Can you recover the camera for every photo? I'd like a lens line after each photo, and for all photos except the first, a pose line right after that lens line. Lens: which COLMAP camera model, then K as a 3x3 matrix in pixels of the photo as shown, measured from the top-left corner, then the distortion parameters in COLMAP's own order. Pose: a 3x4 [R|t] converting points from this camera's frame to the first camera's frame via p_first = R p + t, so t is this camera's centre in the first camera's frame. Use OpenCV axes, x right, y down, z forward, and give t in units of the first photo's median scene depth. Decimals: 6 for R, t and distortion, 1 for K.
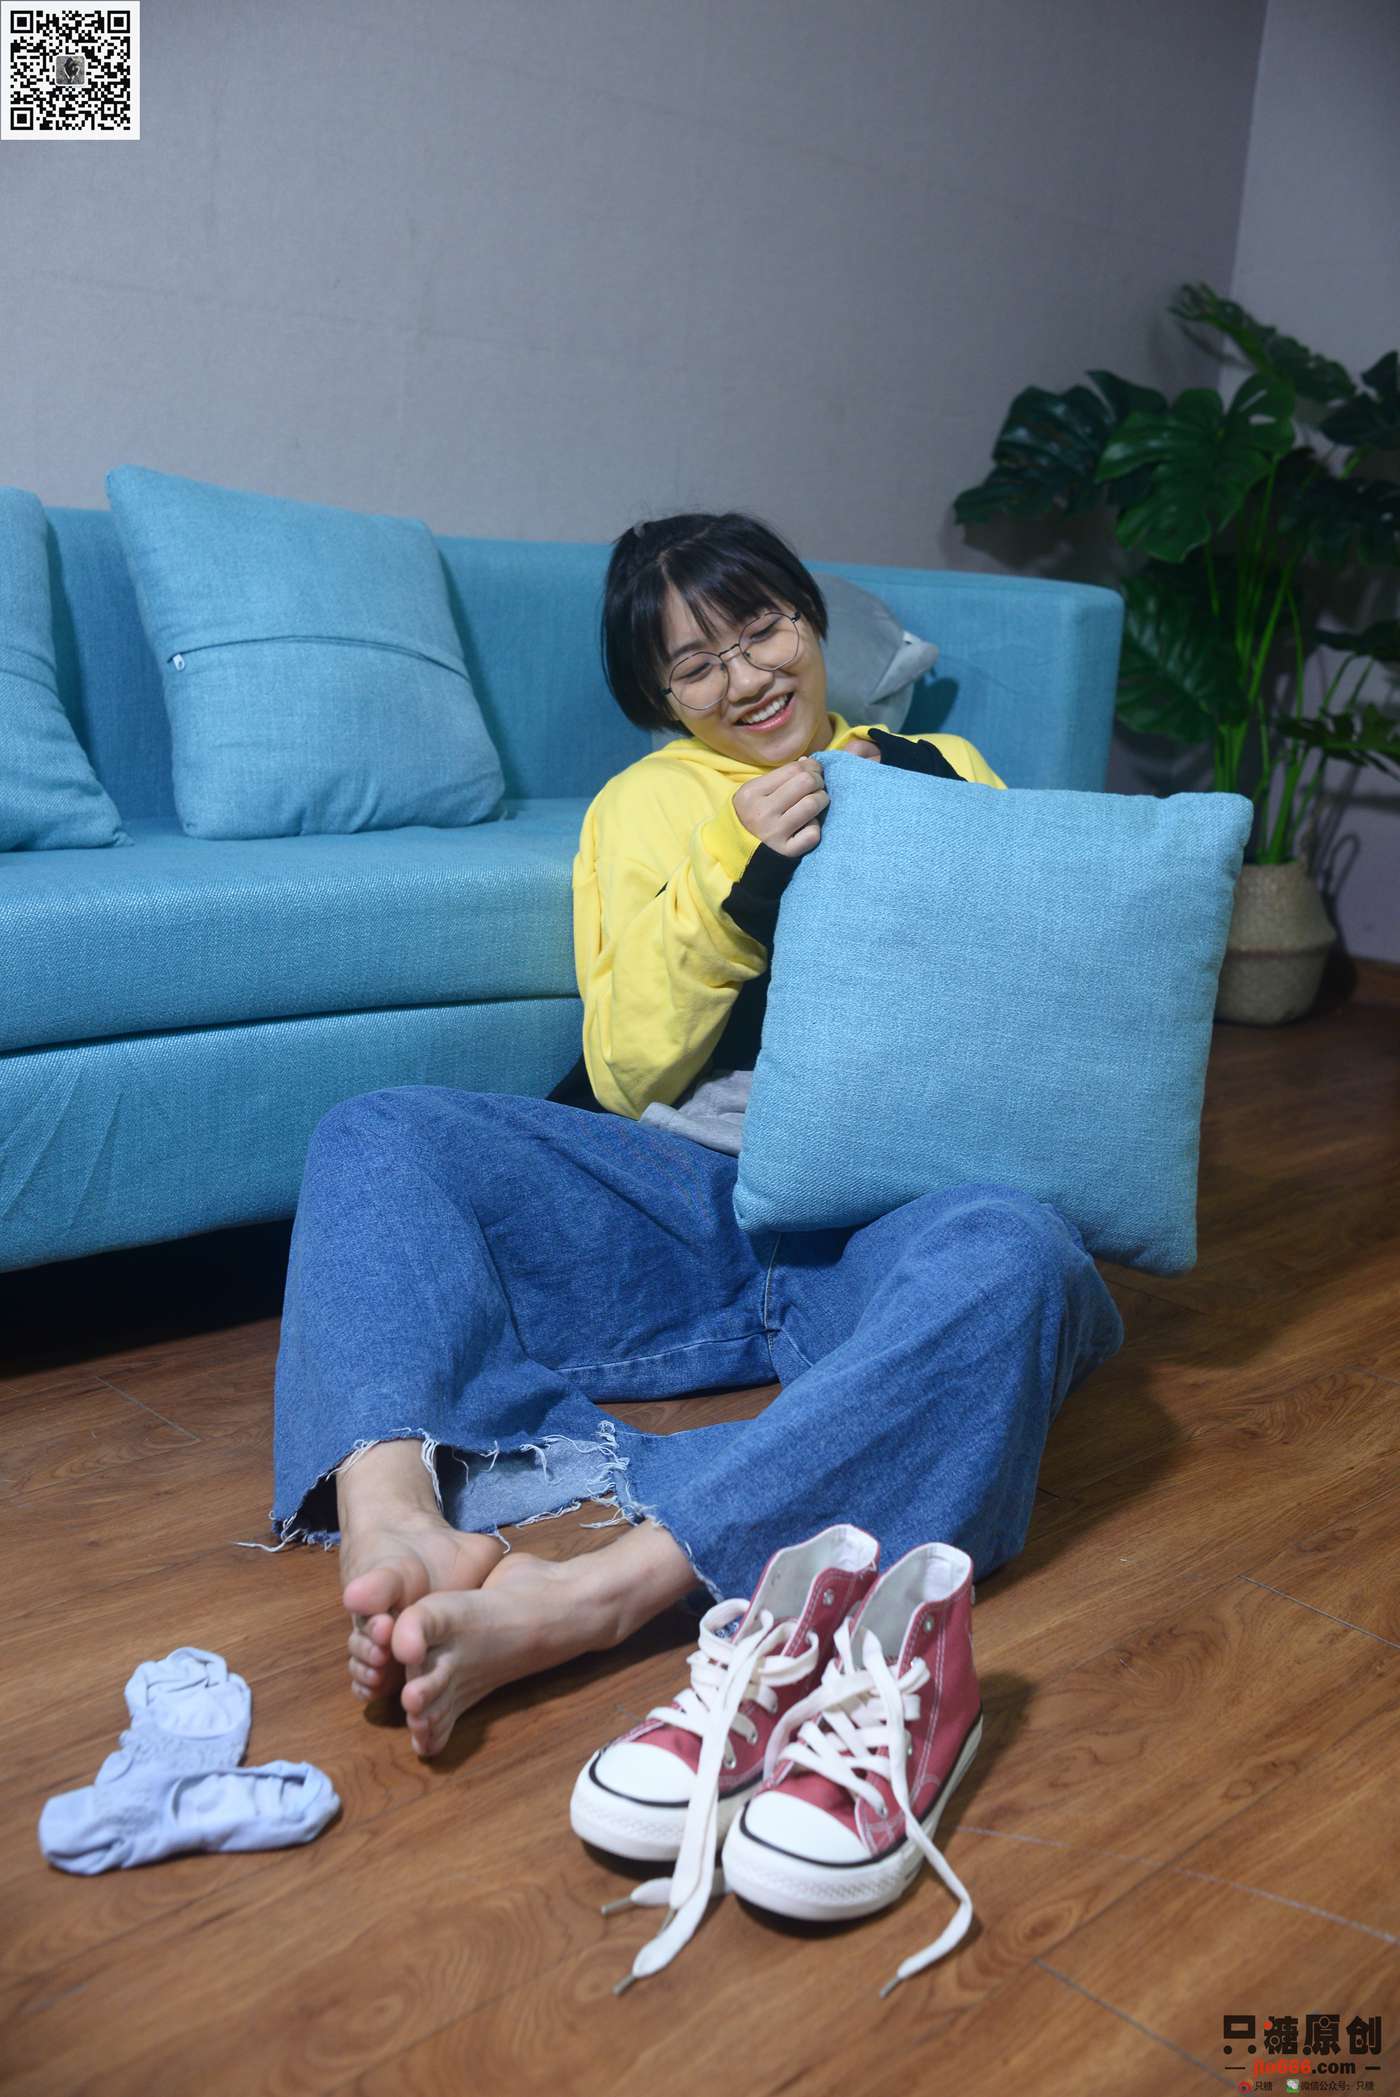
lens RADIAL K [[2124.1, 0, 698.6], [0, 2124.1, 1052.2], [0, 0, 1]] dist [0.002809, -0.000923]
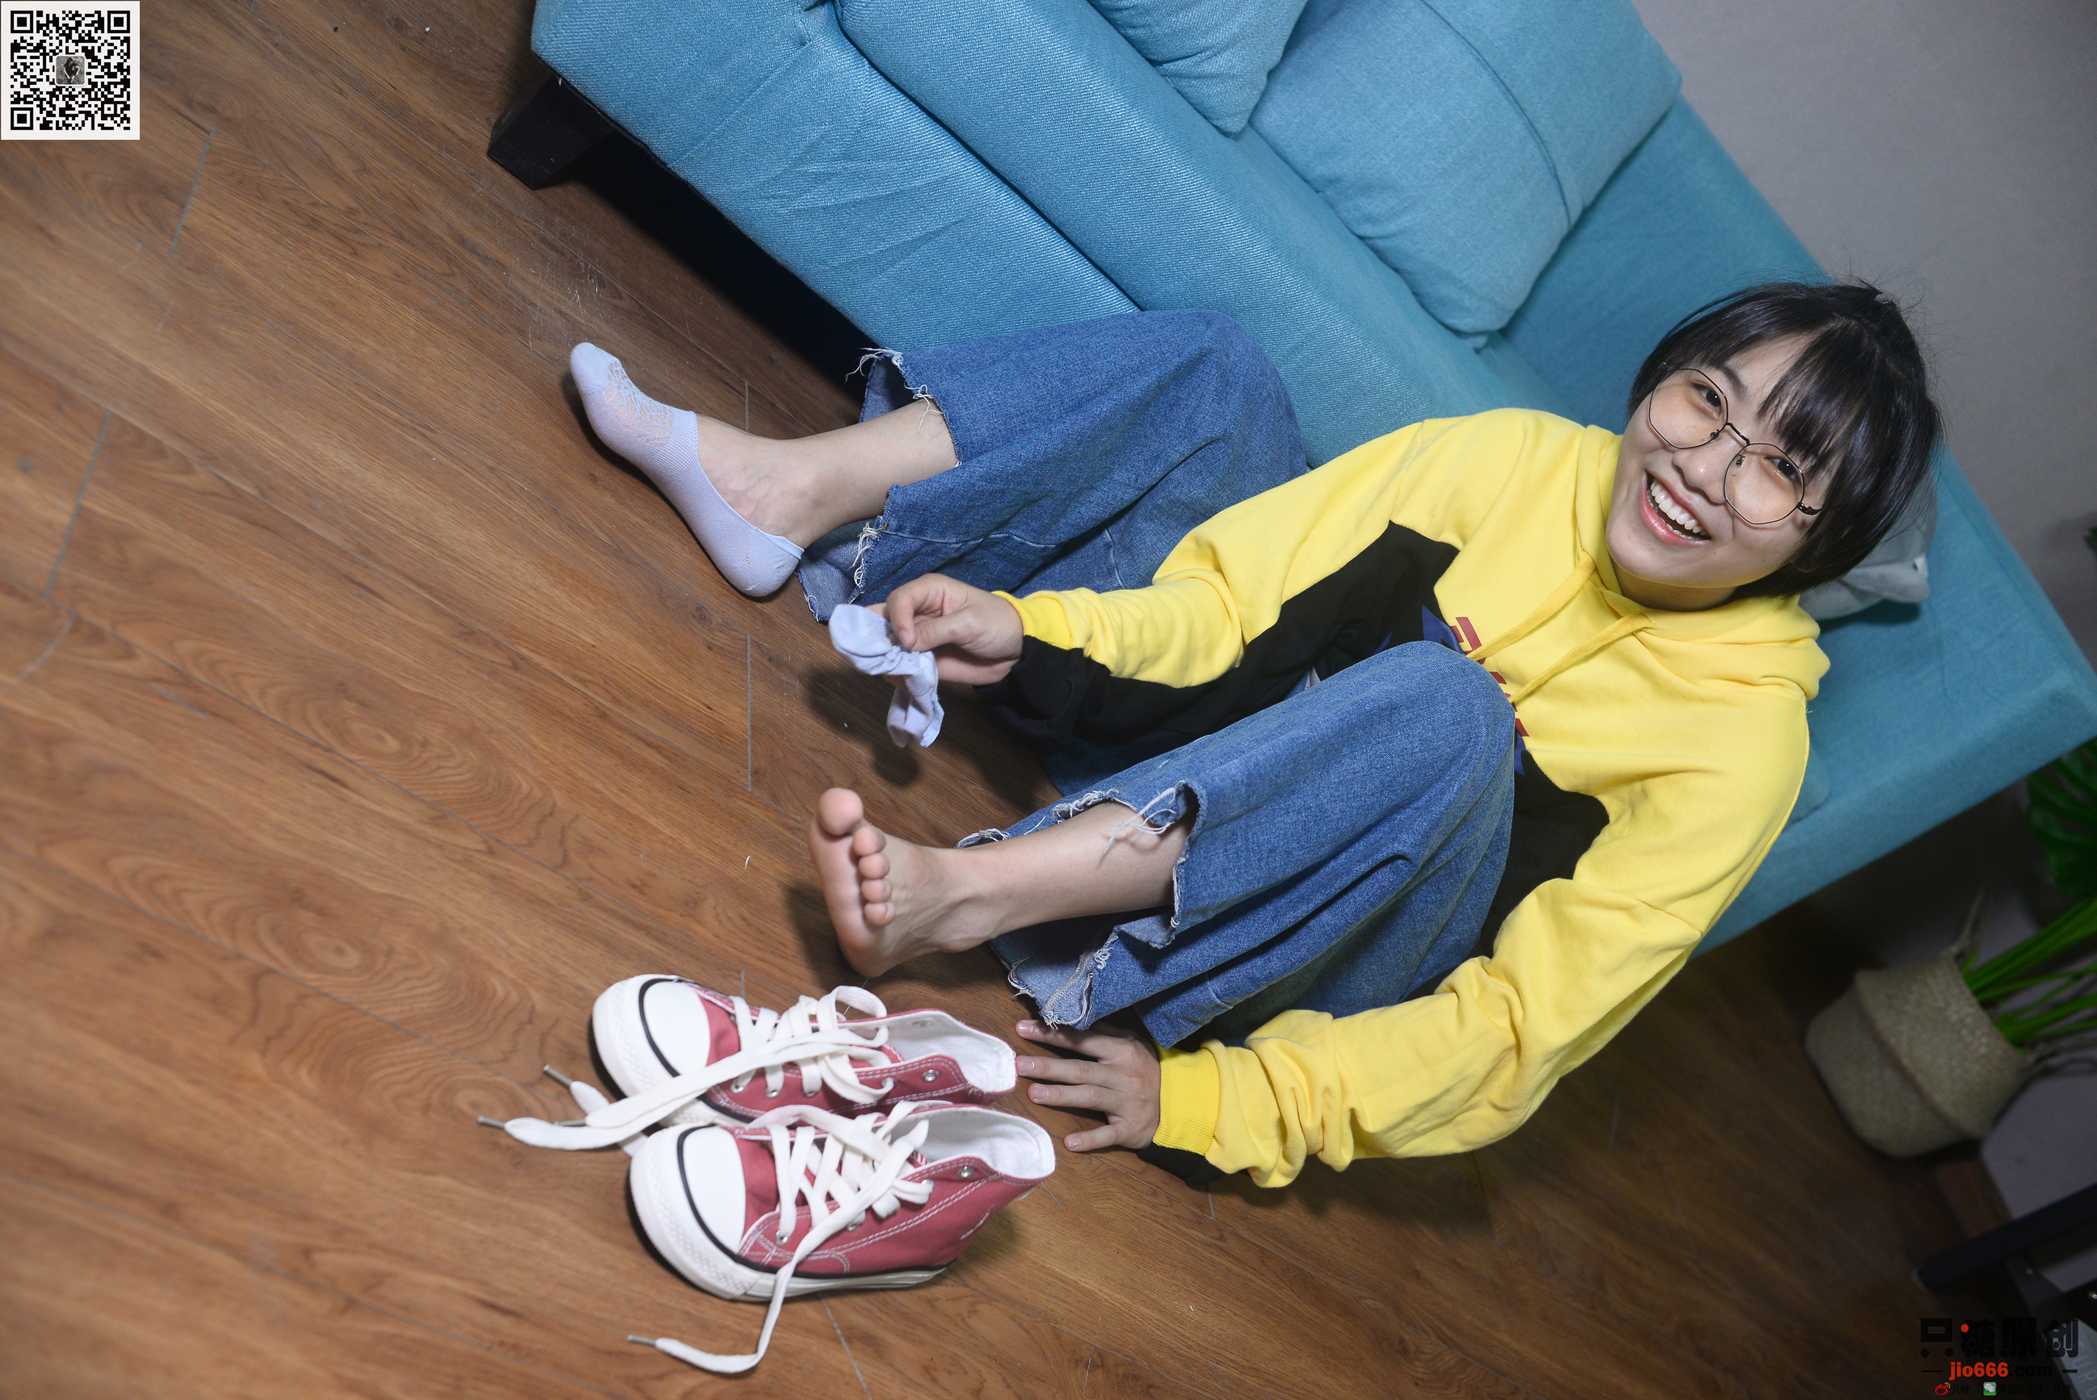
lens RADIAL K [[2124.1, 0, 1045.5], [0, 2124.1, 699.3], [0, 0, 1]] dist [0.002809, -0.000923]
pose [[0.596313, 0.791697, -0.132766, 0.061647], [-0.769690, 0.610856, 0.185562, -0.056647], [0.228009, -0.008465, 0.973622, 0.030515]]
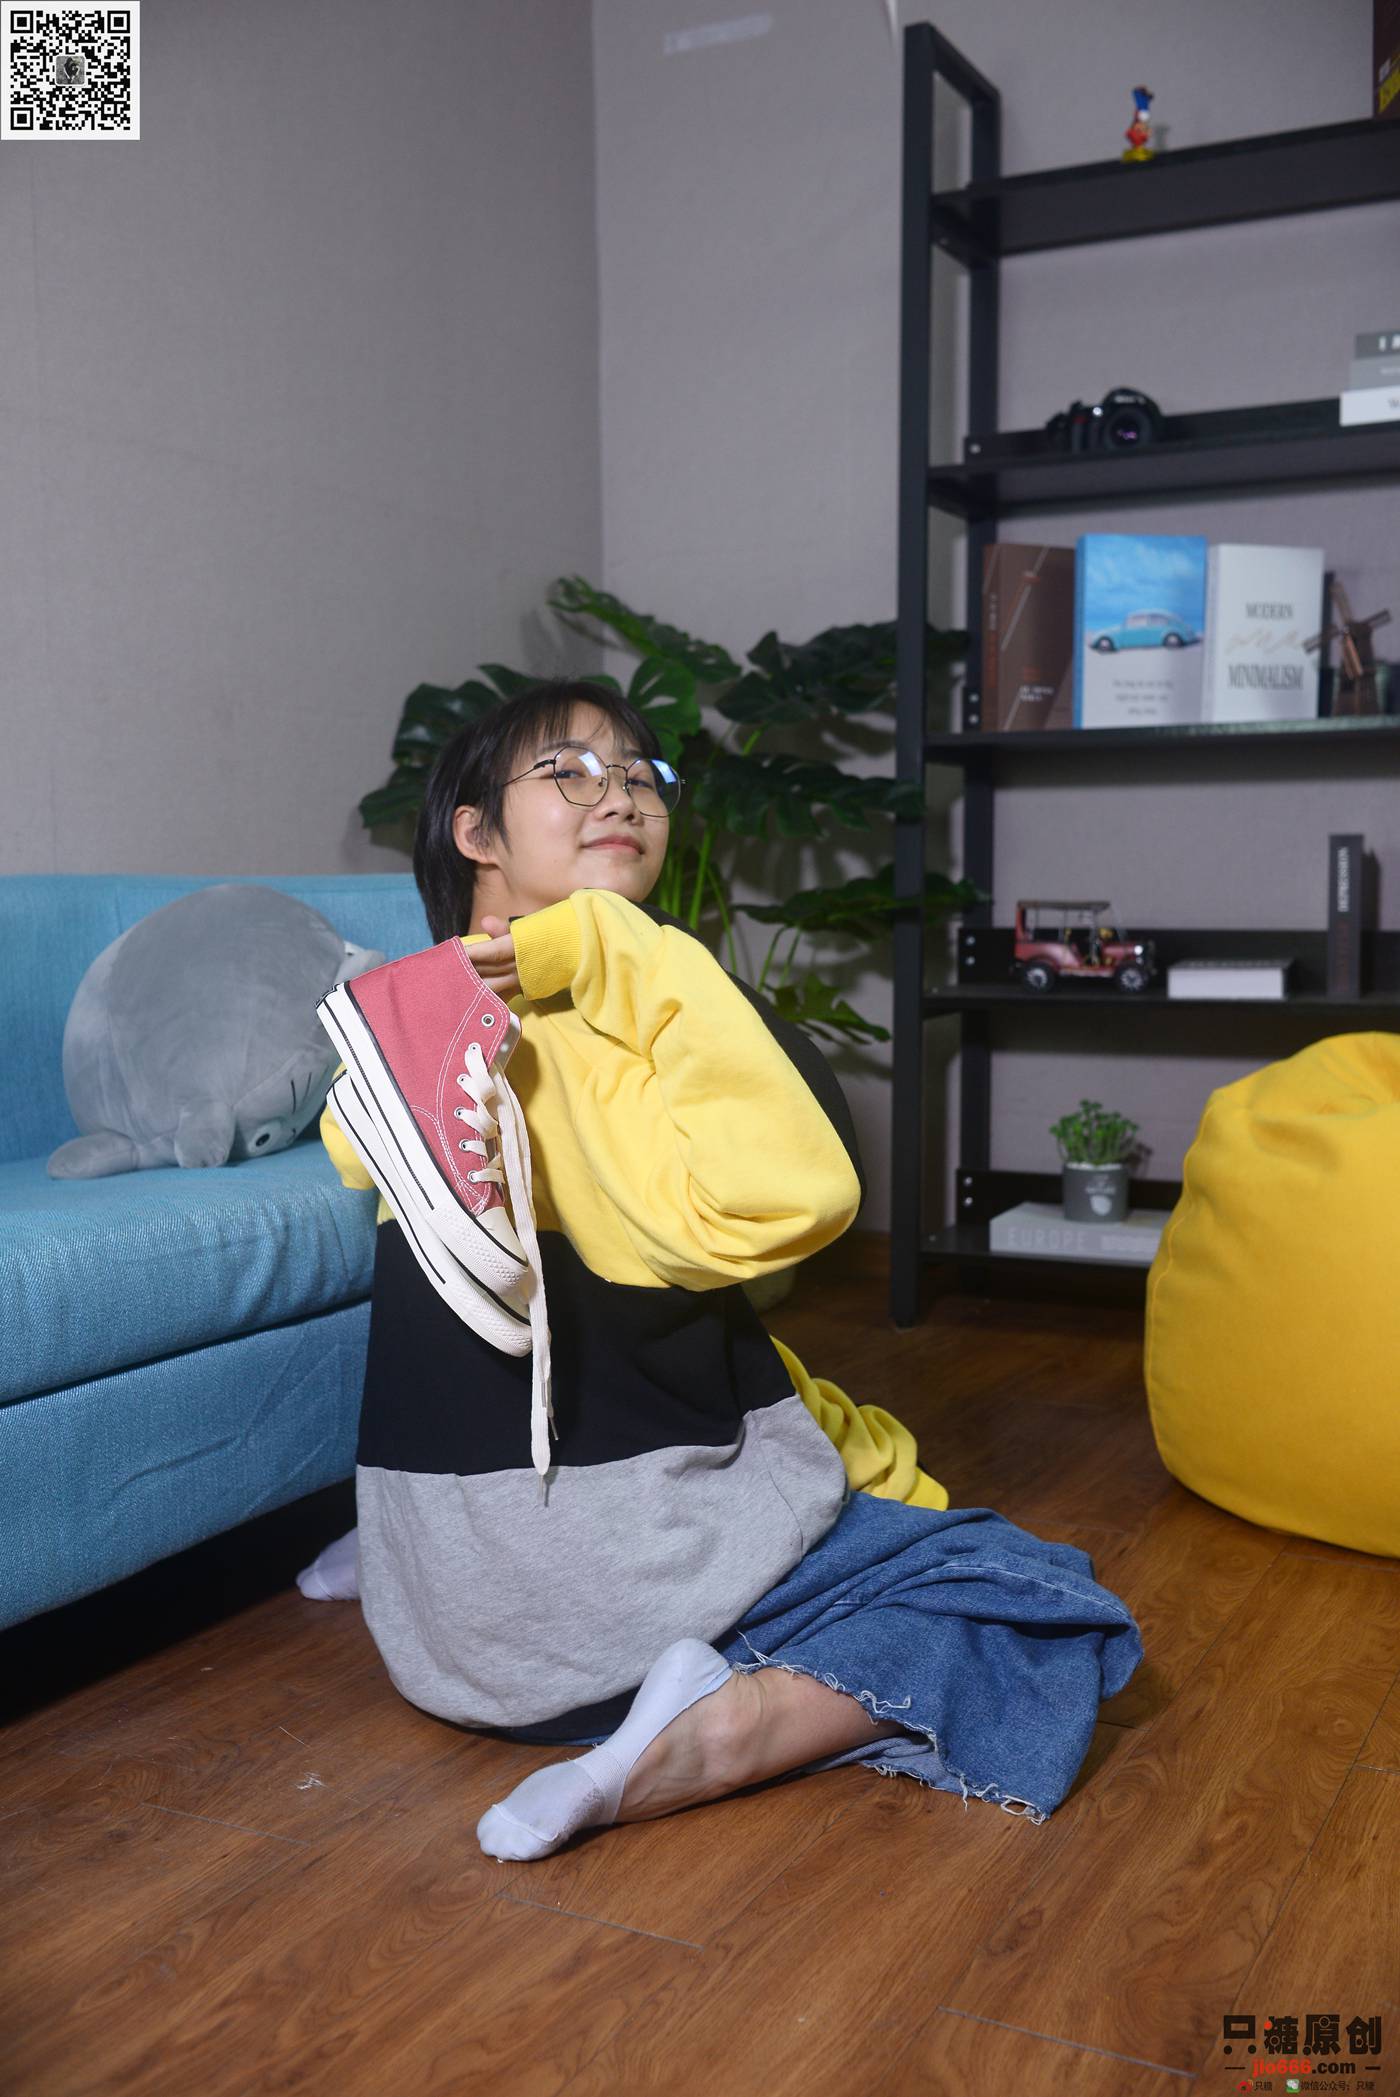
lens RADIAL K [[2125.4, 0, 703.4], [0, 2125.4, 1047.9], [0, 0, 1]] dist [0.003117, 0.004833]
pose [[0.952541, -0.105146, 0.285675, -0.026944], [0.145791, 0.981399, -0.124901, -0.027556], [-0.267229, 0.160623, 0.950152, 0.159493]]
